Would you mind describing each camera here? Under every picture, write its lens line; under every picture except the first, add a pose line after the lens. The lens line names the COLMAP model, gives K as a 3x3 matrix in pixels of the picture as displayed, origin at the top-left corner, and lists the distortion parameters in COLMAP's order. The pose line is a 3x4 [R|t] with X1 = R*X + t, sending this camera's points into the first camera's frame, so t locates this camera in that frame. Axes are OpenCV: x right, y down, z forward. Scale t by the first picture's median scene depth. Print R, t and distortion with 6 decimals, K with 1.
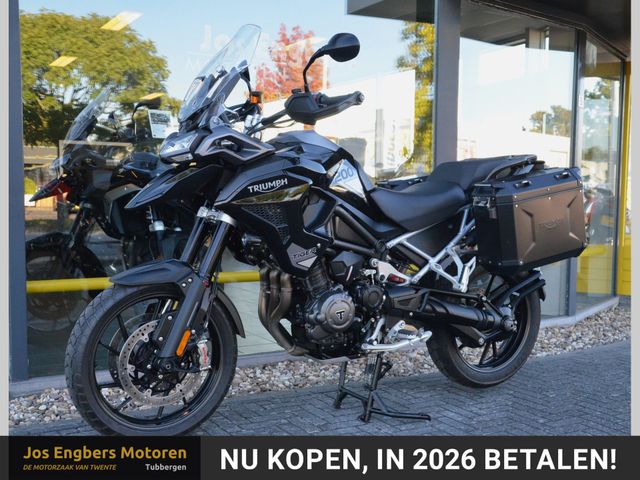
lens RADIAL K [[763.8, 0, 332.2], [0, 763.8, 240.0], [0, 0, 1]] dist [-0.059026, 0.047868]
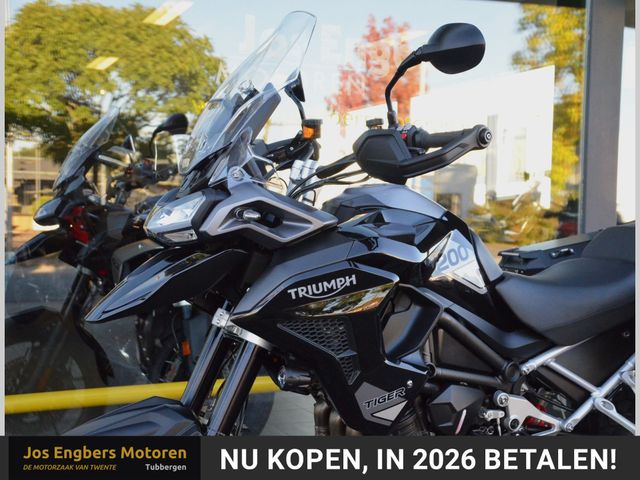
lens RADIAL K [[900.3, 0, 339.5], [0, 900.3, 242.0], [0, 0, 1]] dist [0.027832, -0.004500]
pose [[0.995003, 0.008428, -0.099486, -0.002885], [-0.011424, 0.999497, -0.029579, -0.073473], [0.099187, 0.030567, 0.994599, 0.272222]]
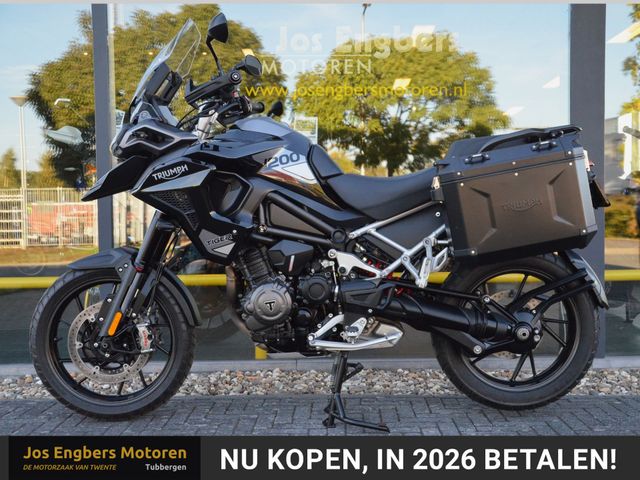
lens RADIAL K [[808.3, 0, 320.0], [0, 808.3, 240.0], [0, 0, 1]] dist [0.032378, 0.056029]
pose [[0.849472, -0.012094, -0.527495, 0.567131], [-0.007278, 0.999374, -0.034632, 0.047754], [0.527584, 0.033258, 0.848852, 0.157570]]
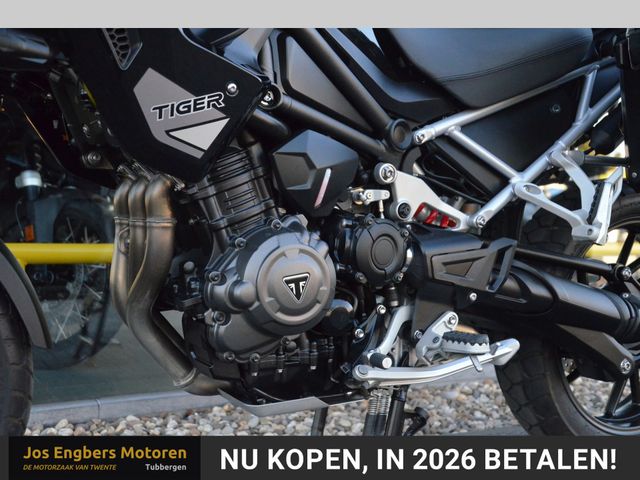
lens RADIAL K [[797.9, 0, 329.4], [0, 797.9, 248.5], [0, 0, 1]] dist [0.065024, 0.021467]
pose [[0.999826, 0.003556, -0.018285, 0.032609], [-0.004108, 0.999533, -0.030266, 0.085608], [0.018168, 0.030336, 0.999375, 0.564922]]
